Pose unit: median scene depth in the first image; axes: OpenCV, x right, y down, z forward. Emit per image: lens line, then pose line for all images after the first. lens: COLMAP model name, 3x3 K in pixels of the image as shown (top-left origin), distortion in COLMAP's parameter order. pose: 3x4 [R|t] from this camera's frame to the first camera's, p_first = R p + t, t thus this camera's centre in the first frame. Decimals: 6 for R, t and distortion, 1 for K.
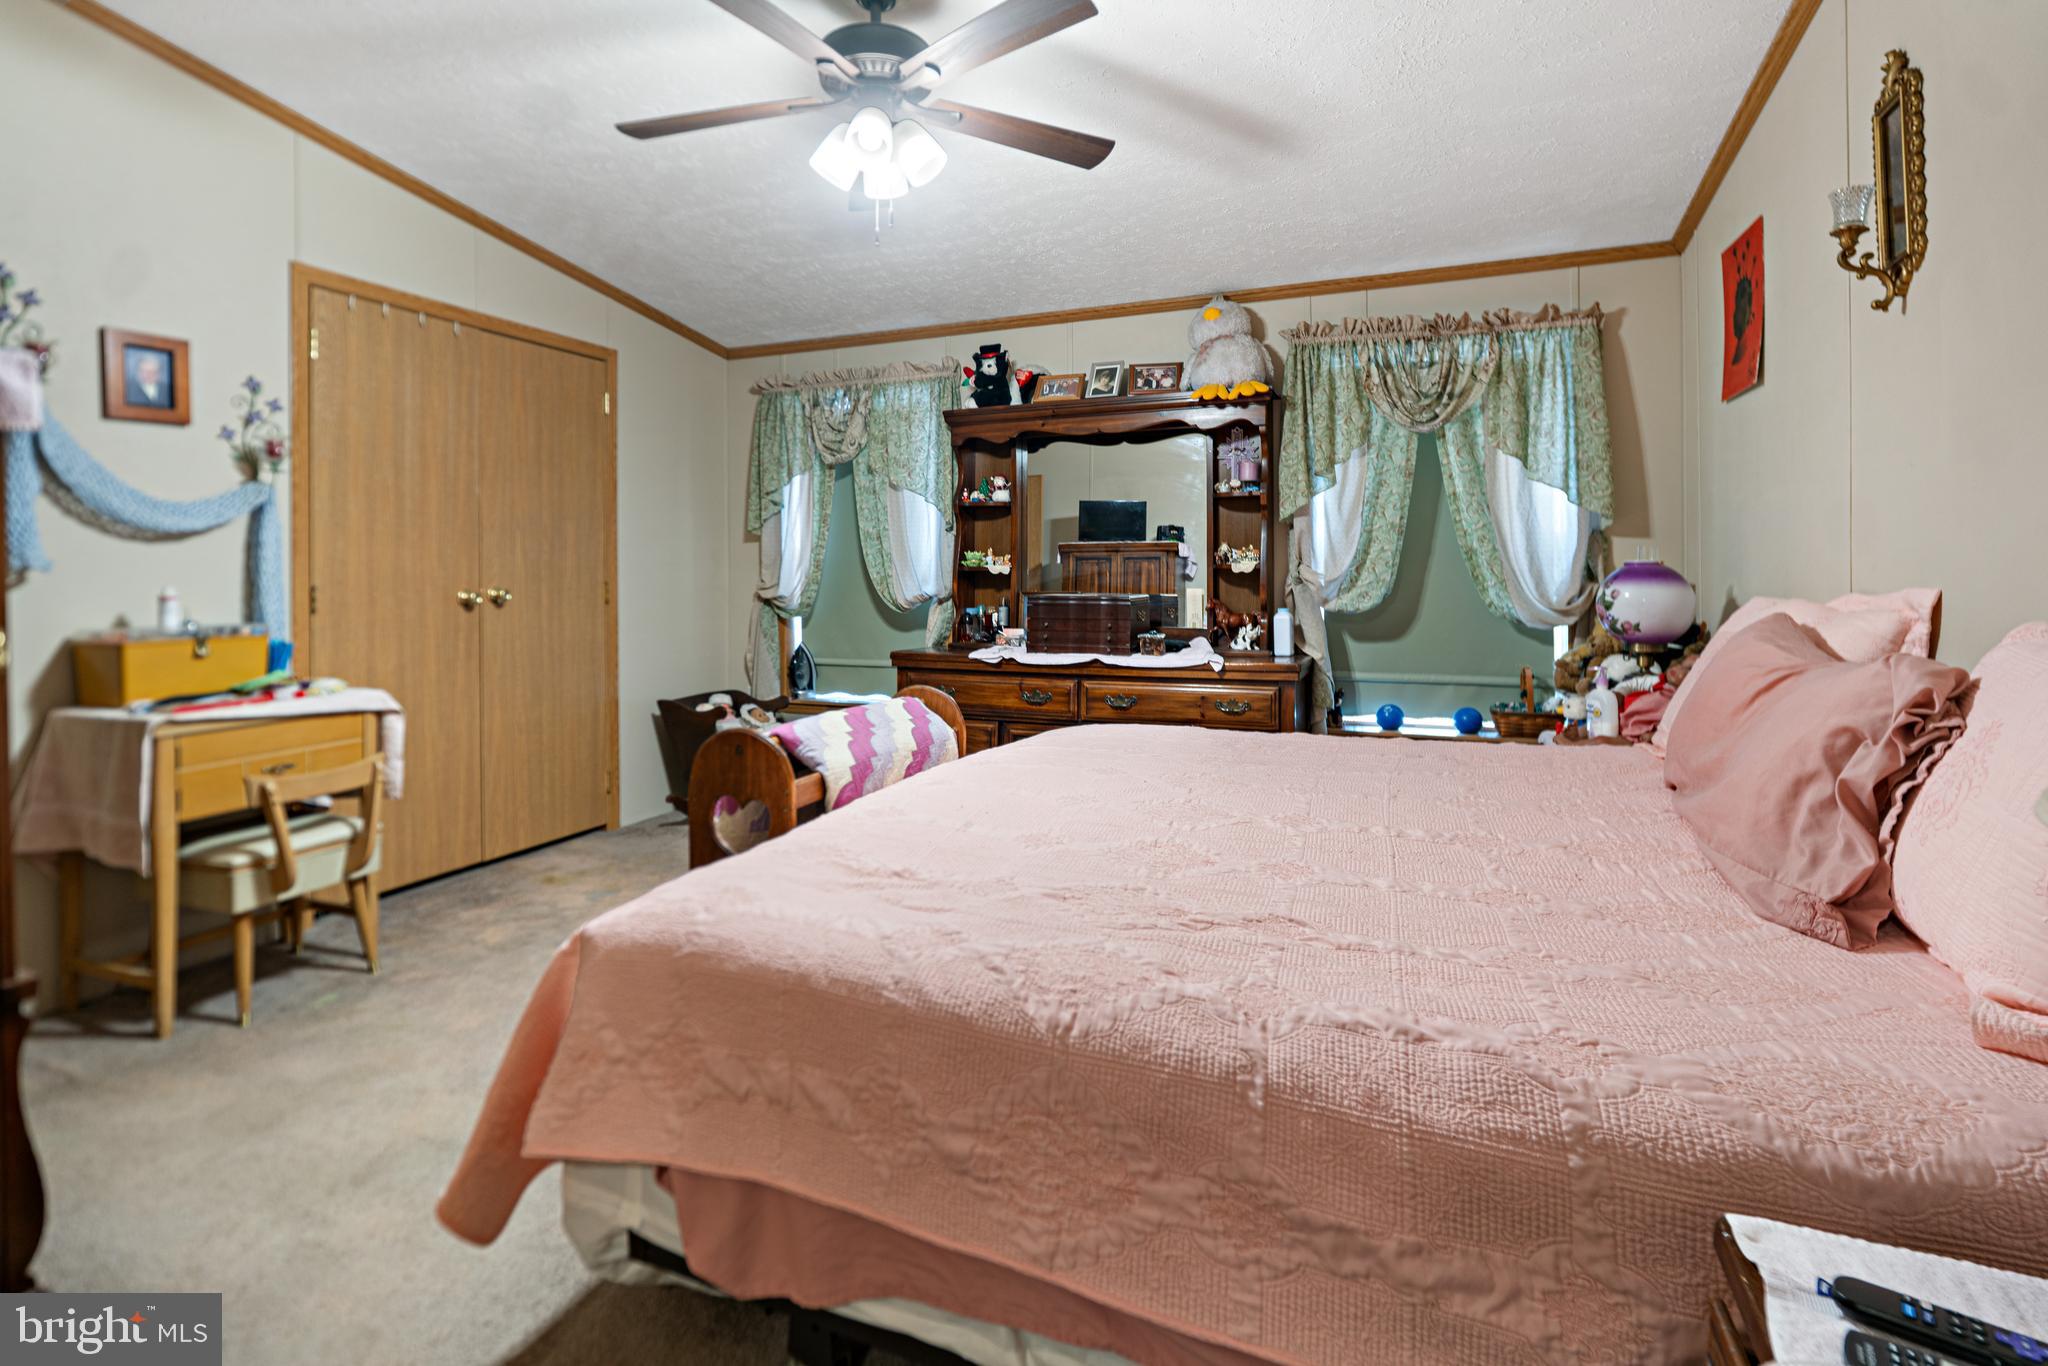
lens RADIAL K [[973.1, 0, 1012.9], [0, 973.1, 574.6], [0, 0, 1]] dist [-0.009246, 0.001699]
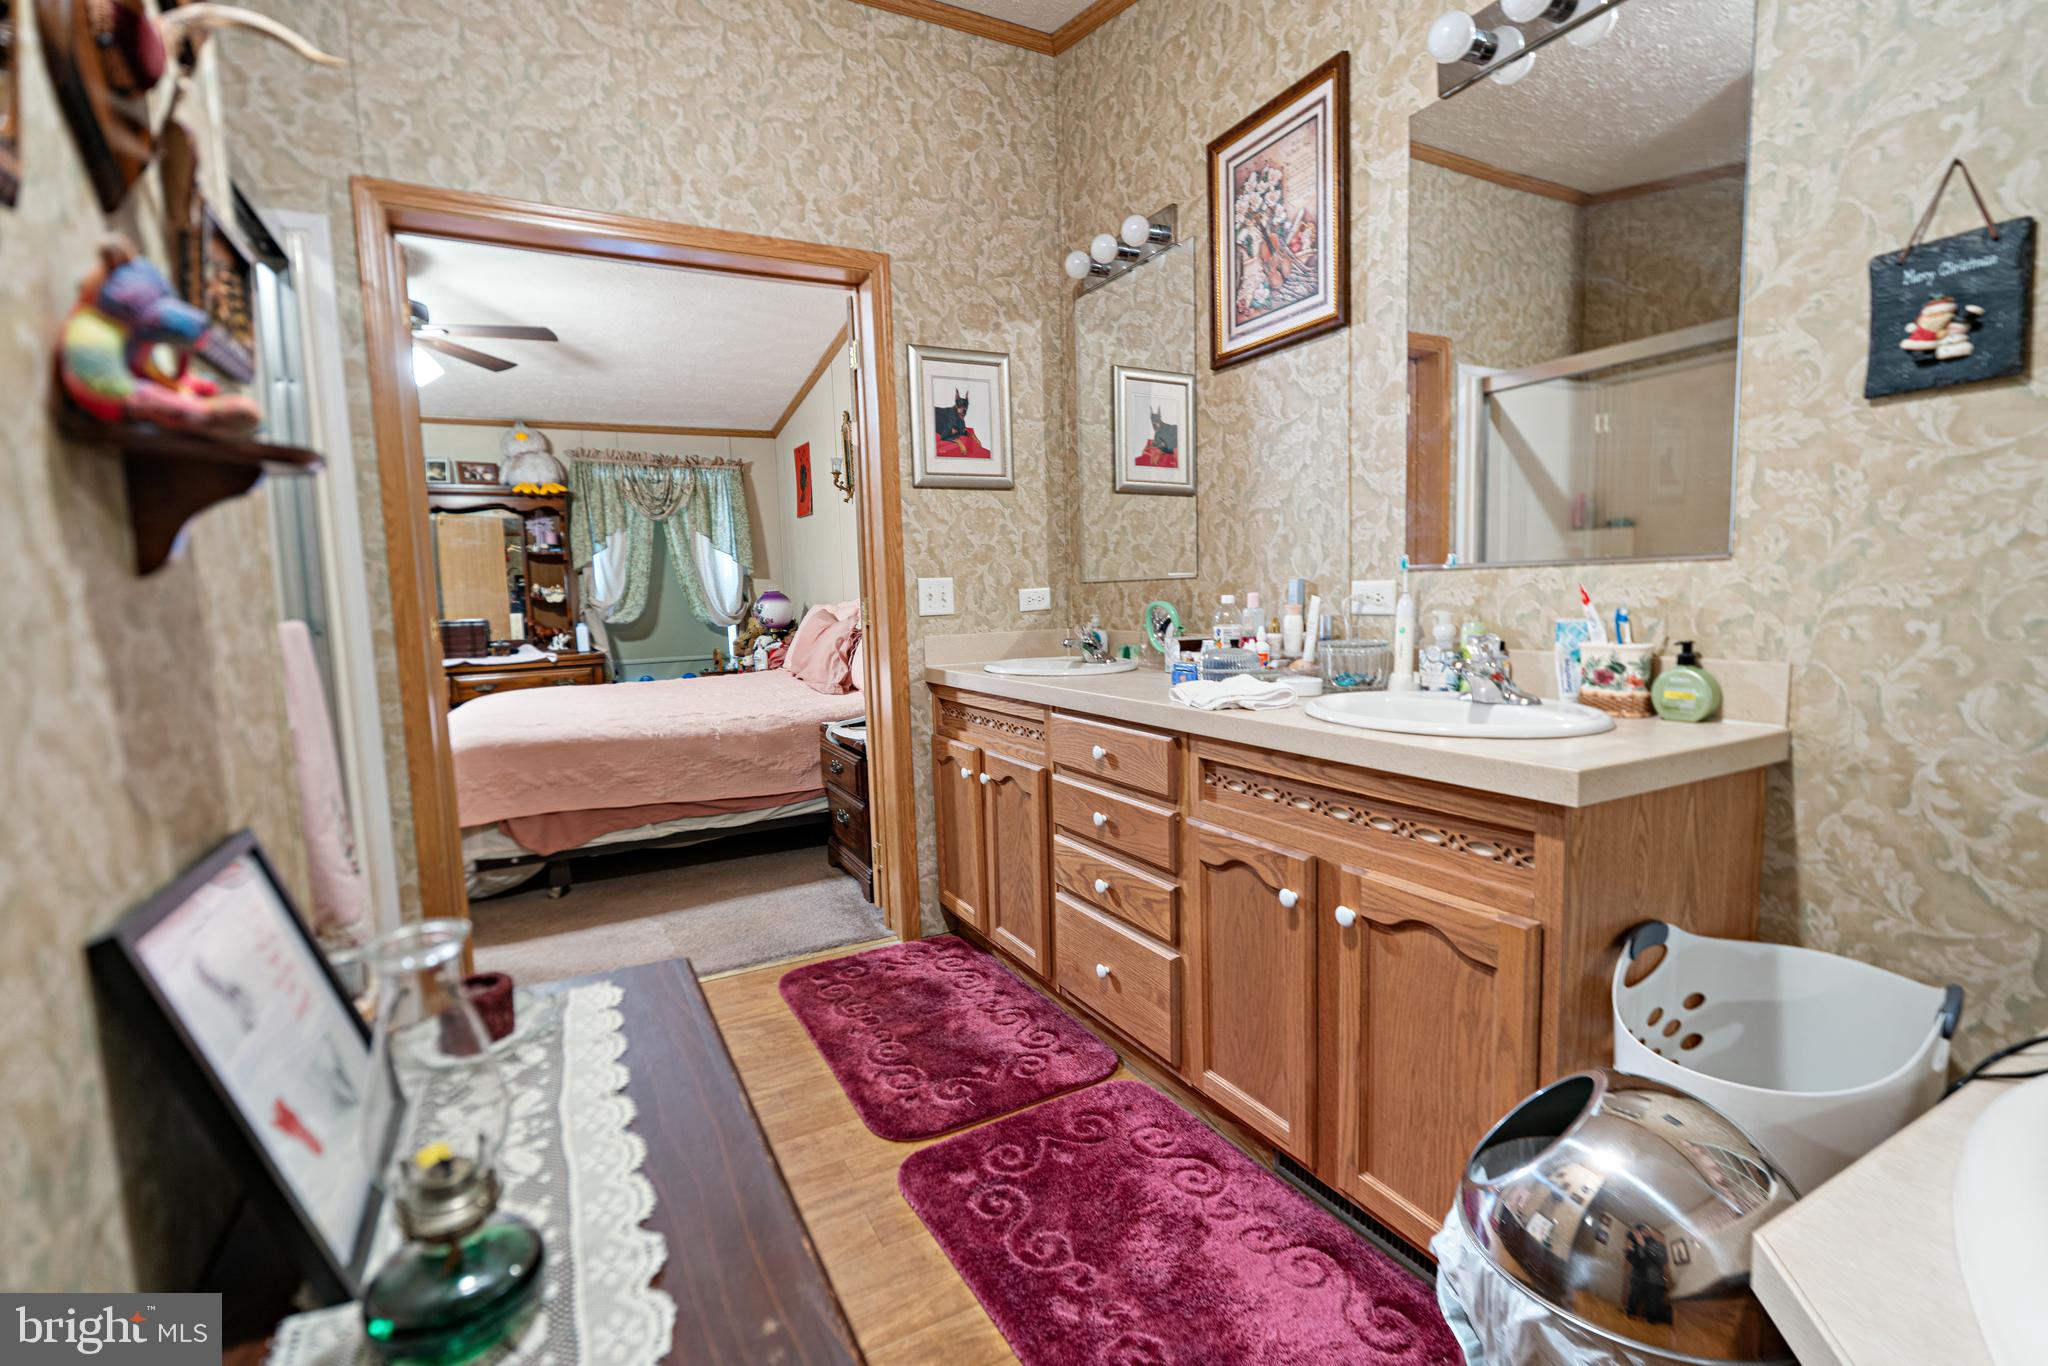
lens RADIAL K [[919.1, 0, 1023.1], [0, 919.1, 686.6], [0, 0, 1]] dist [-0.014743, 0.004477]
pose [[0.632608, -0.096367, 0.768454, -0.469518], [0.029048, 0.994483, 0.100799, 0.006707], [-0.773928, -0.041444, 0.631917, -0.588471]]
